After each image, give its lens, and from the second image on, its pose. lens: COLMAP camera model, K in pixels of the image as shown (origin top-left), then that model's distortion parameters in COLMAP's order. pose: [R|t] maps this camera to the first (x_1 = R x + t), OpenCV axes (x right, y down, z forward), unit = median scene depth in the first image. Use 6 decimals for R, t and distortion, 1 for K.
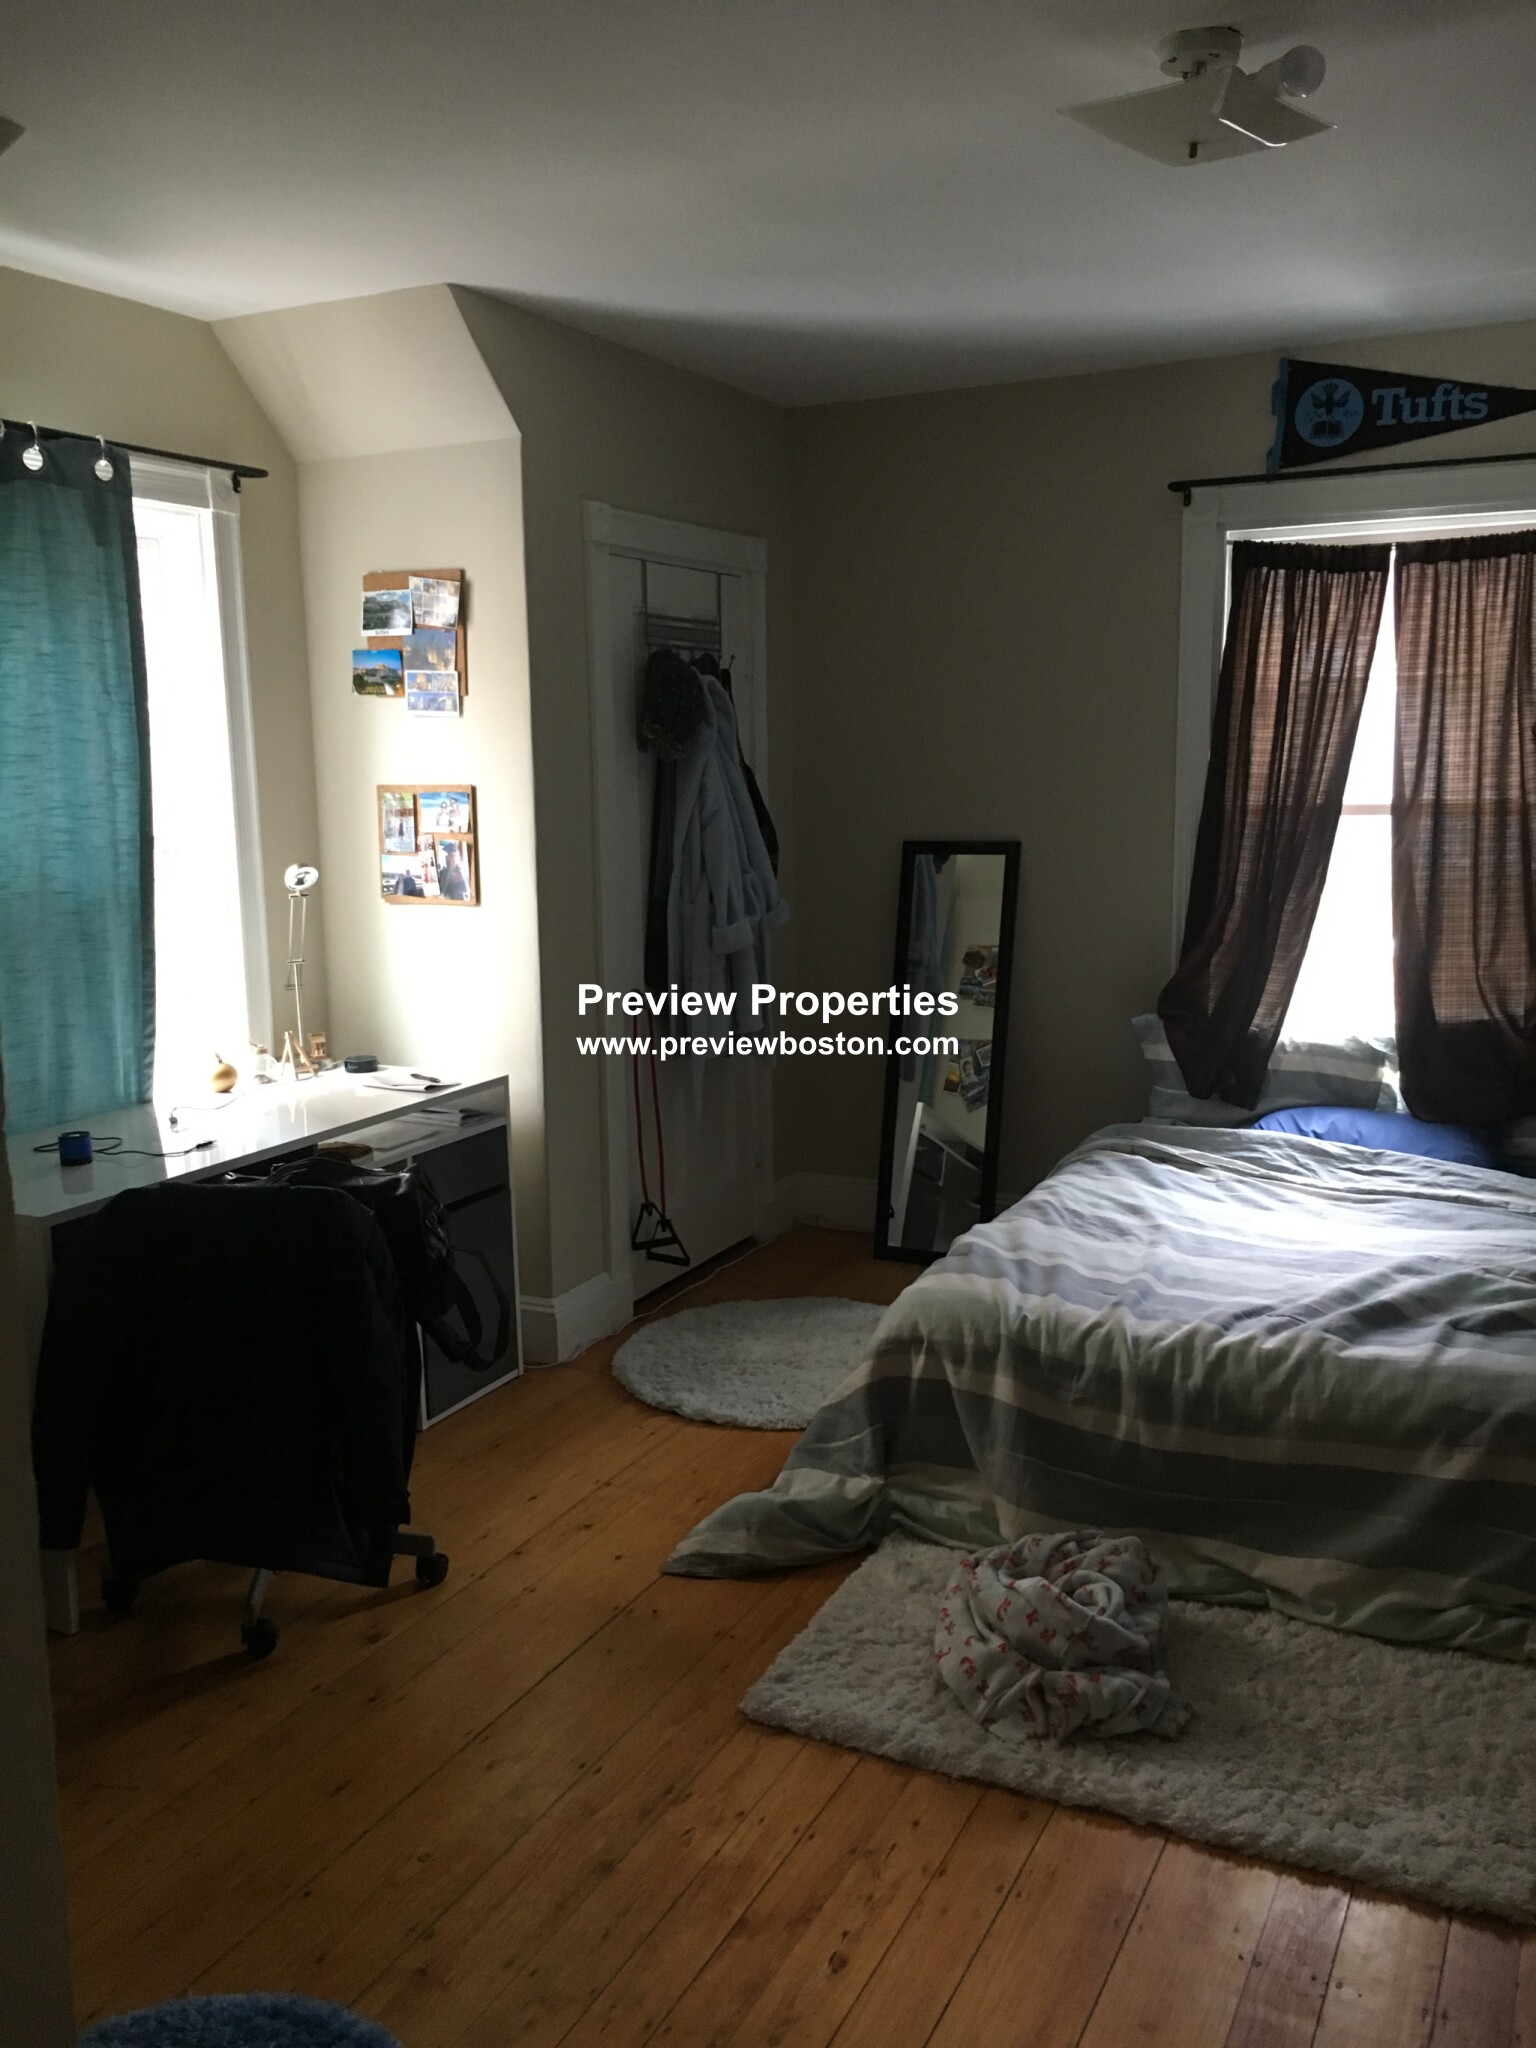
lens RADIAL K [[1740.9, 0, 768.0], [0, 1740.9, 1024.0], [0, 0, 1]] dist [0.096342, -0.125028]
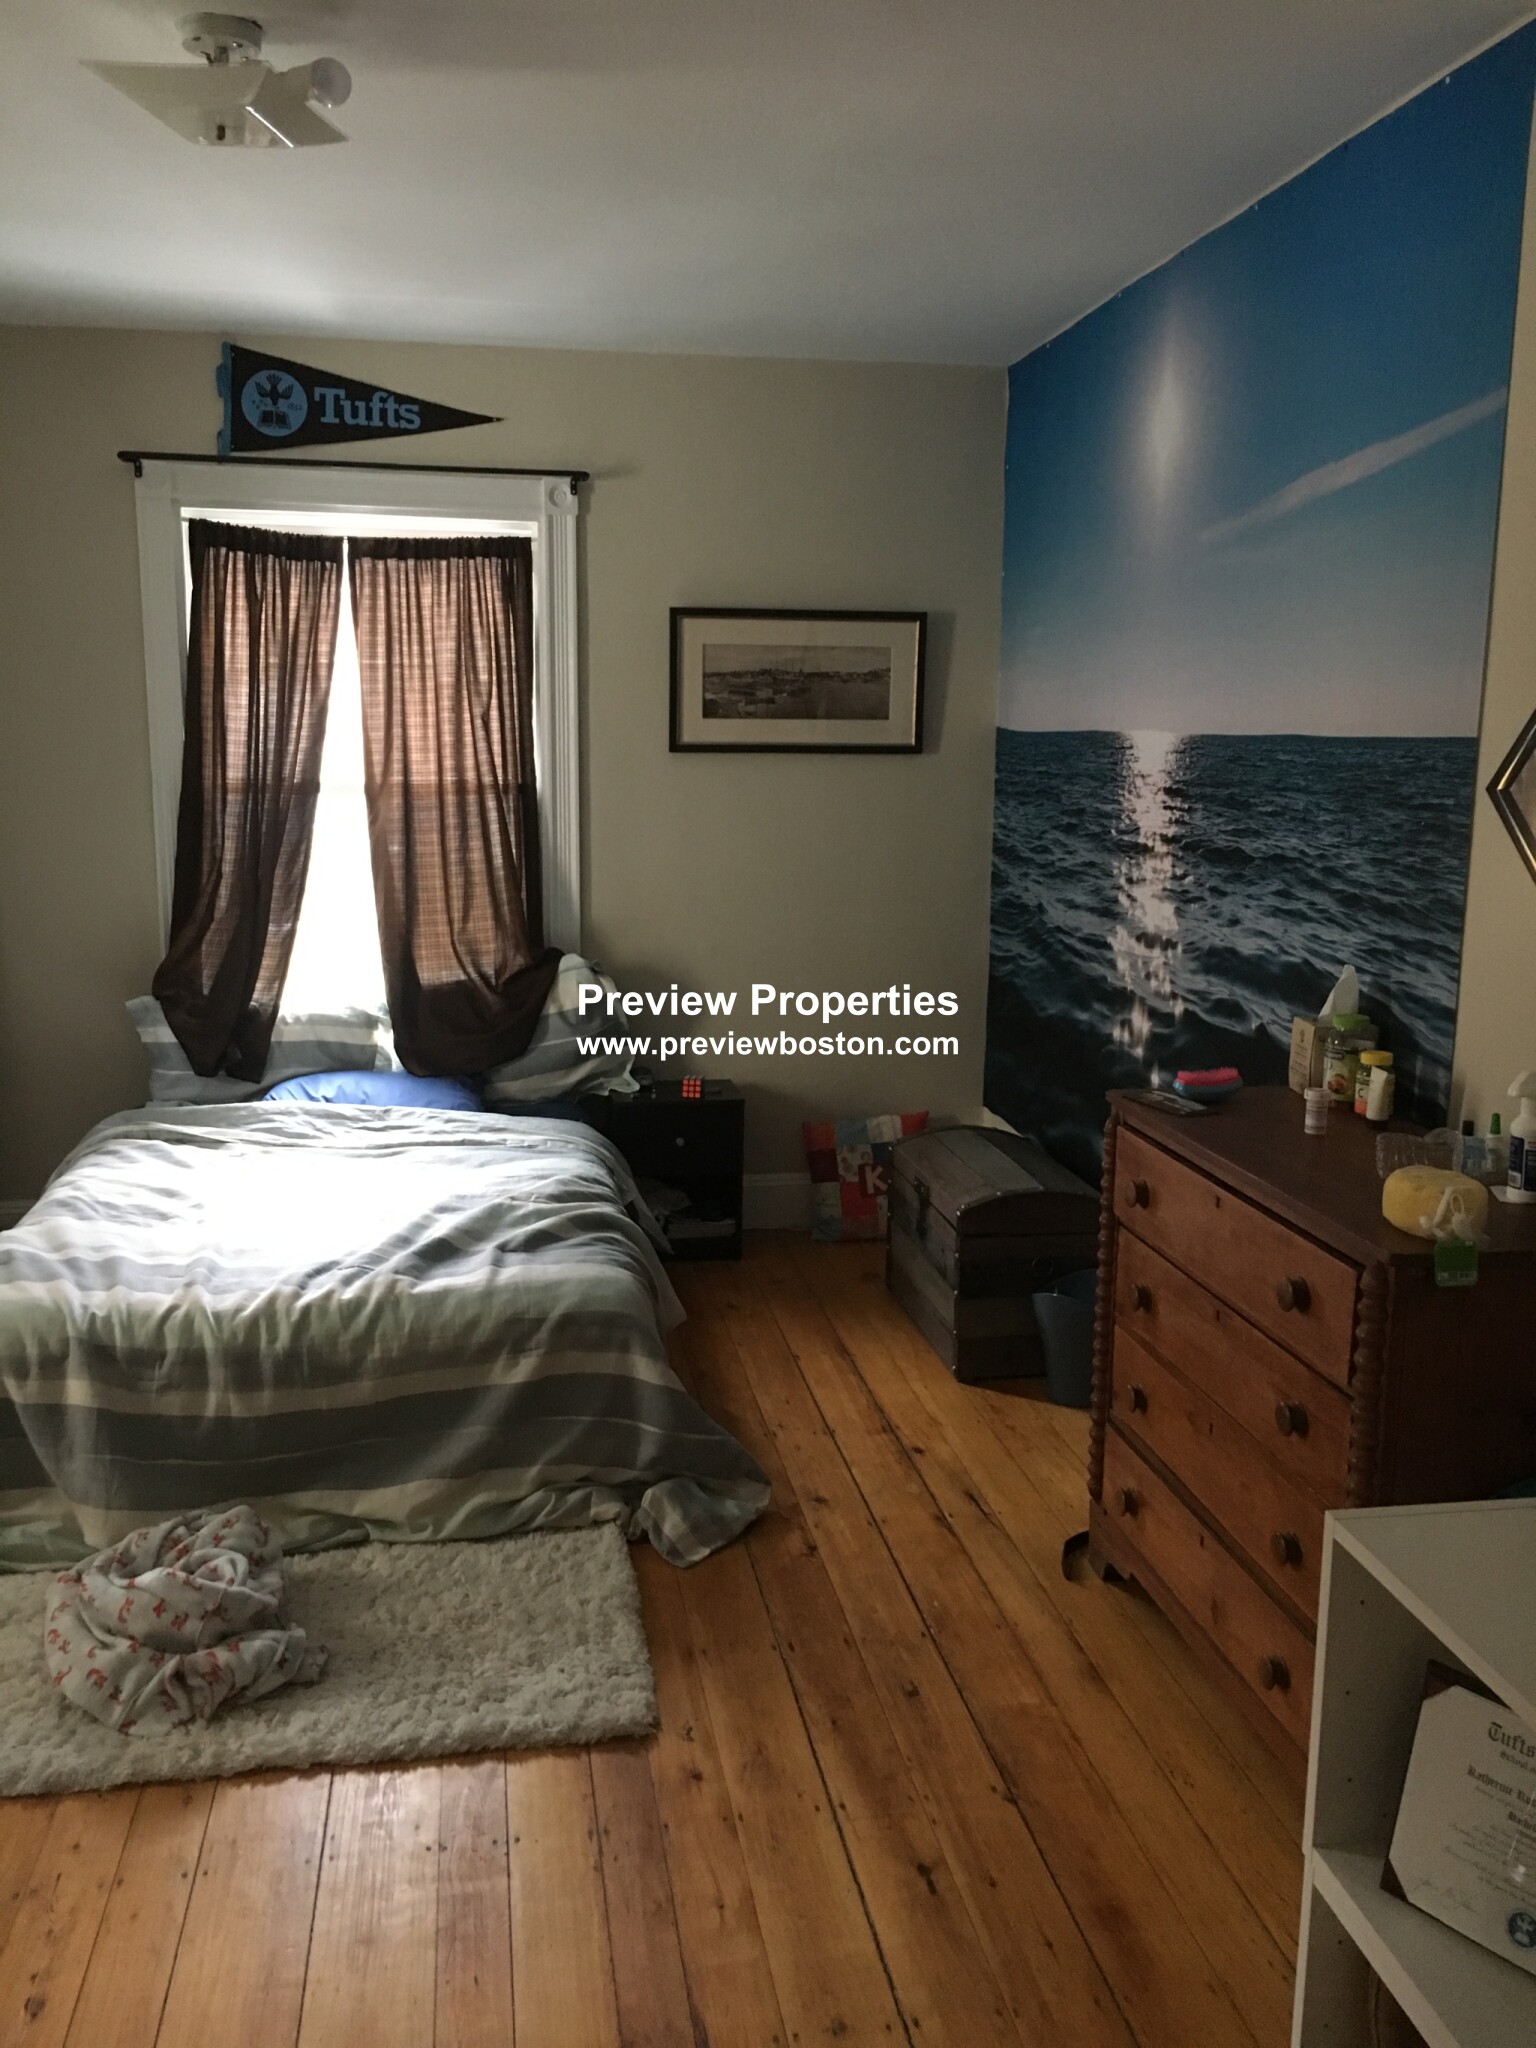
lens RADIAL K [[1740.9, 0, 768.0], [0, 1740.9, 1024.0], [0, 0, 1]] dist [0.096342, -0.125028]
pose [[0.808333, -0.078105, 0.583522, -0.104419], [0.073305, 0.996800, 0.031877, 0.005543], [-0.584144, 0.017008, 0.811472, -0.000592]]
